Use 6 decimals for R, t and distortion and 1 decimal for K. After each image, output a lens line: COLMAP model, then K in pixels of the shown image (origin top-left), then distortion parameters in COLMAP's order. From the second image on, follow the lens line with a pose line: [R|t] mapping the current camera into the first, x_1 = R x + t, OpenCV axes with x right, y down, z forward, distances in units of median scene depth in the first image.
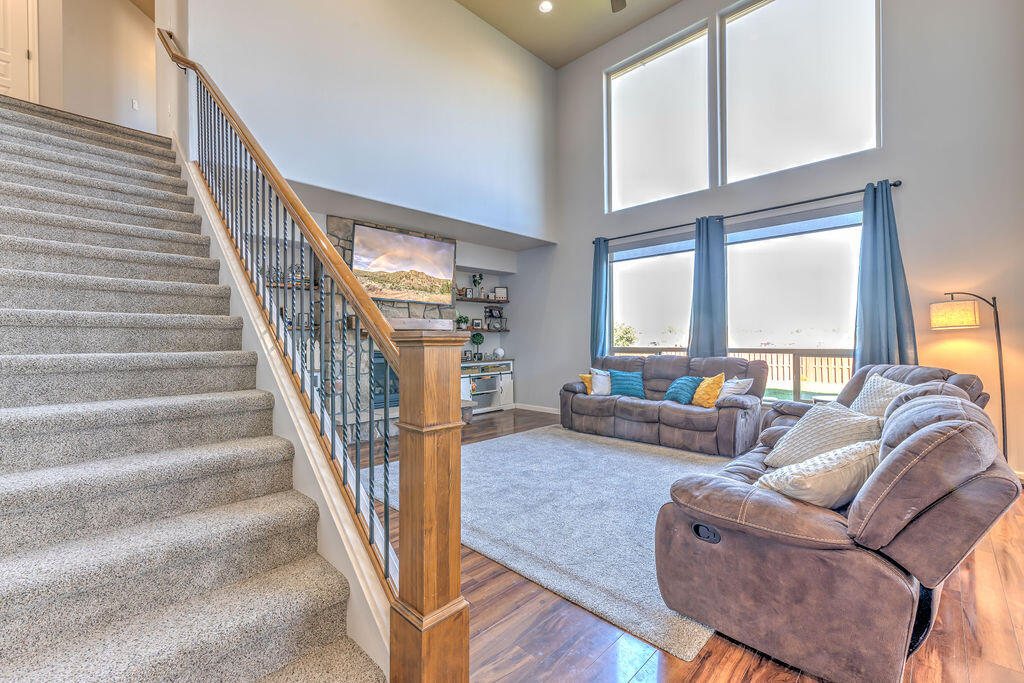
lens RADIAL K [[434.1, 0, 512.1], [0, 434.1, 337.9], [0, 0, 1]] dist [0.003464, 0.000095]
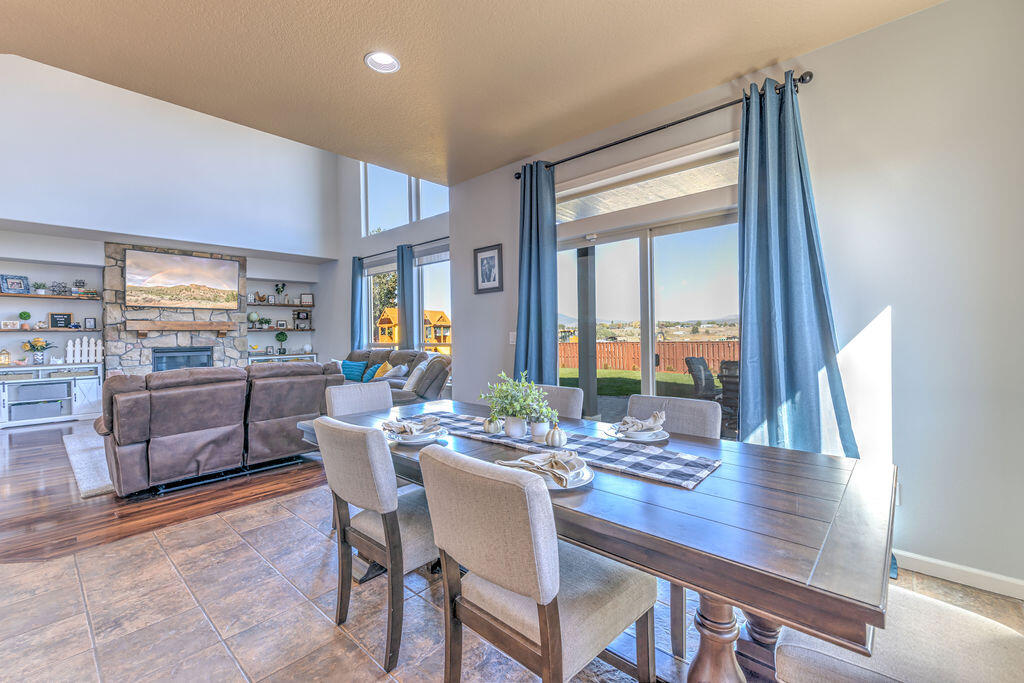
lens RADIAL K [[434.1, 0, 512.1], [0, 434.1, 337.9], [0, 0, 1]] dist [0.003464, 0.000095]
pose [[0.999071, -0.008203, 0.042297, 0.612236], [0.007639, 0.999880, 0.013490, -0.007635], [-0.042402, -0.013155, 0.999014, -0.296225]]
